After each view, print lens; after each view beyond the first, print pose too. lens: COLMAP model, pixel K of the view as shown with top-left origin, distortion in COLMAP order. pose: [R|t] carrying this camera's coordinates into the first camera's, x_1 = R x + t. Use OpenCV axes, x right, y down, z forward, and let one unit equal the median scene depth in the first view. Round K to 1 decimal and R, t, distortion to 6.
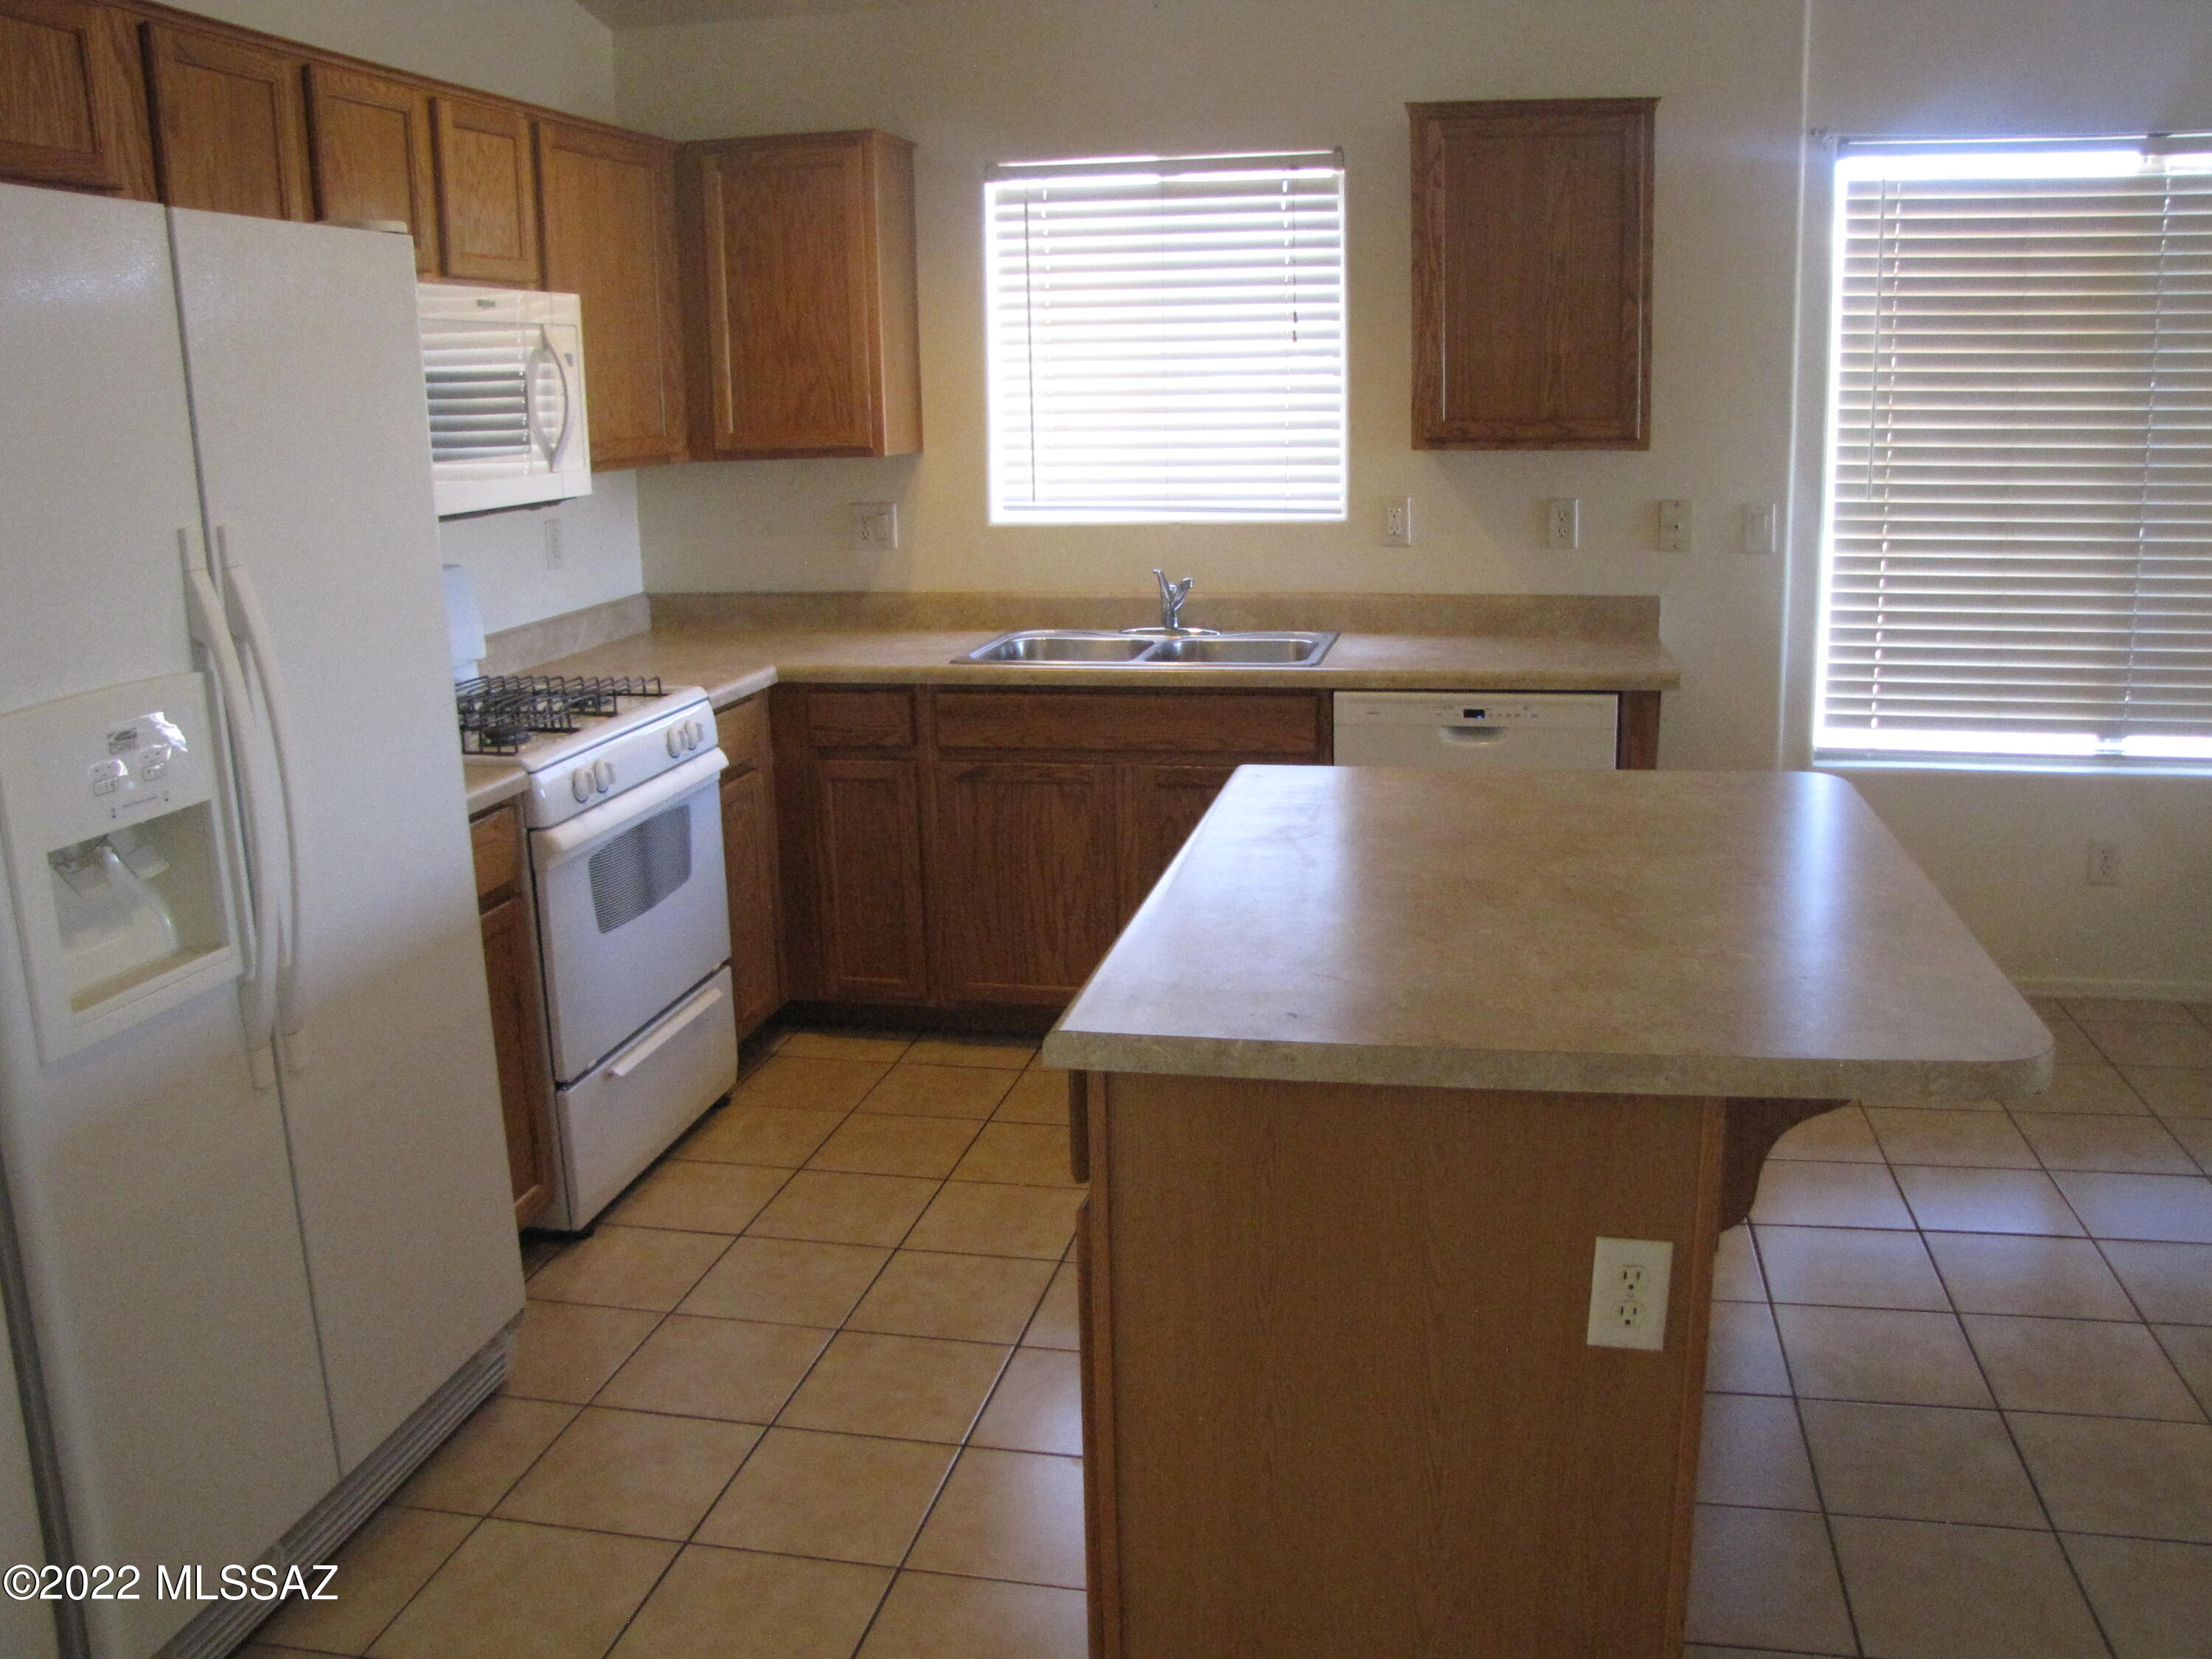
lens RADIAL K [[1902.9, 0, 1105.8], [0, 1902.9, 827.4], [0, 0, 1]] dist [-0.175547, 0.148651]
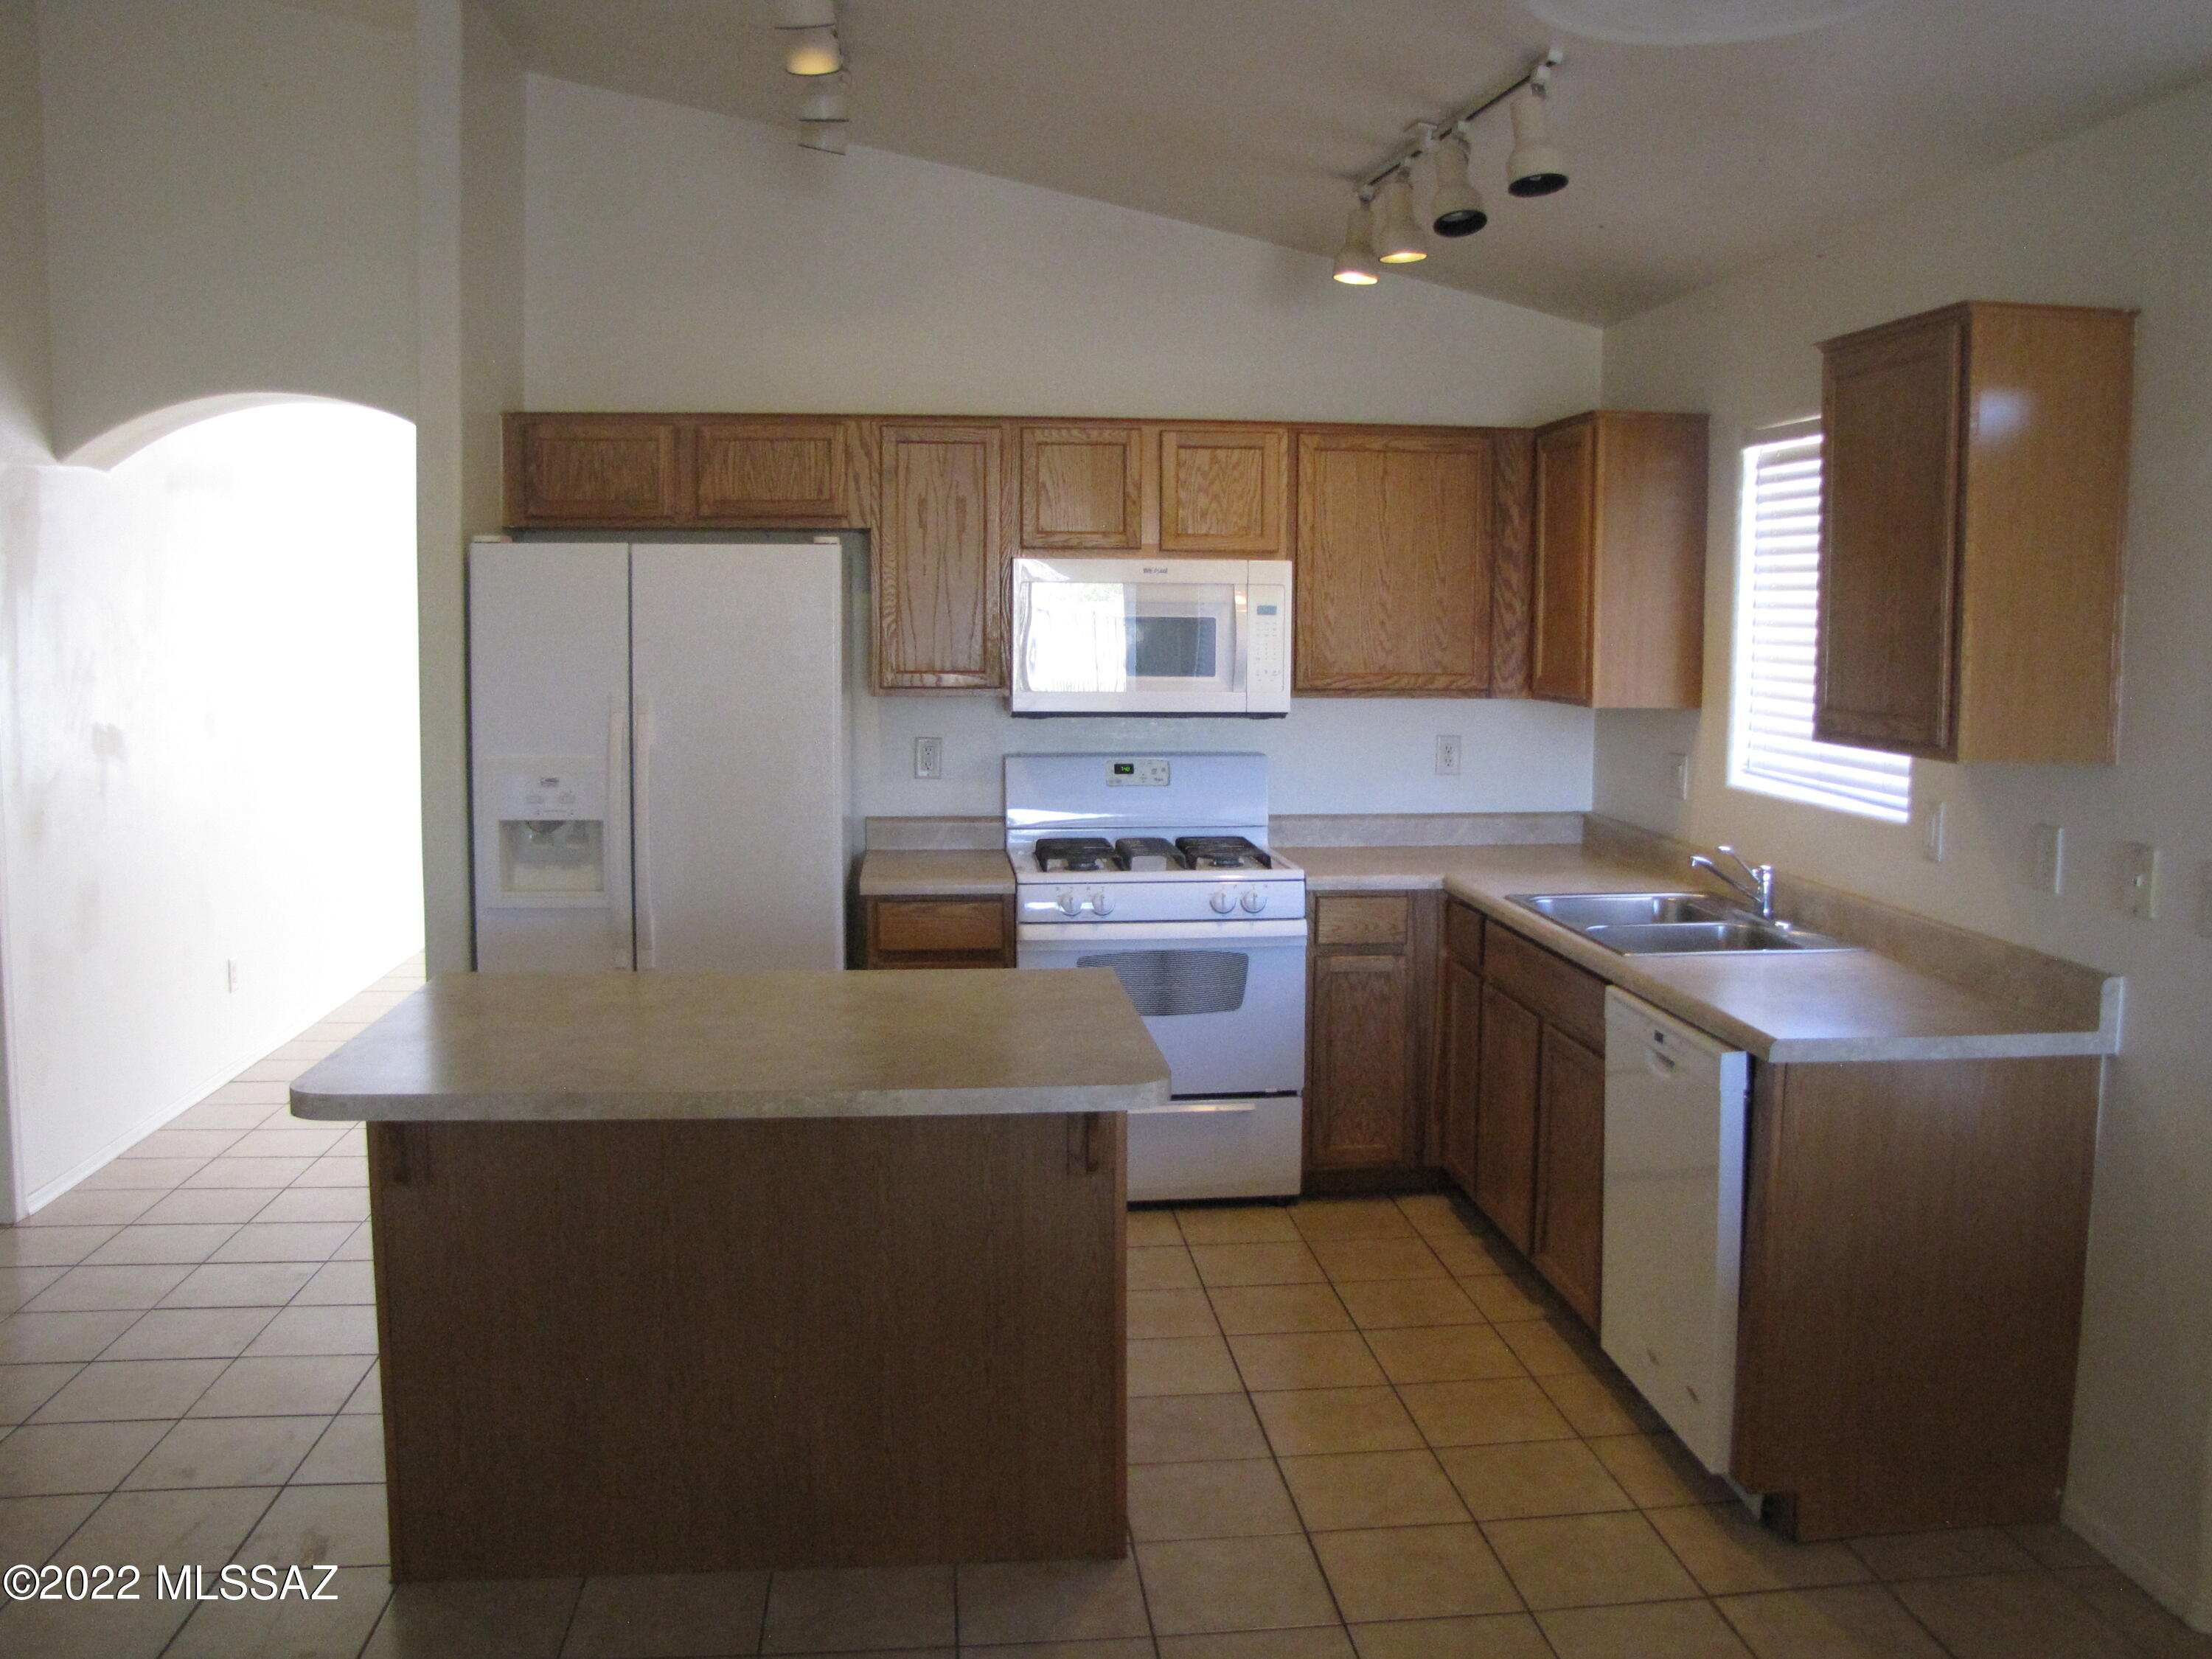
lens RADIAL K [[1902.9, 0, 1111.8], [0, 1902.9, 832.9], [0, 0, 1]] dist [-0.175547, 0.148651]
pose [[0.297182, 0.132607, -0.945568, 0.849743], [-0.232633, 0.970522, 0.062993, -0.133494], [0.926048, 0.201250, 0.319270, 0.422674]]
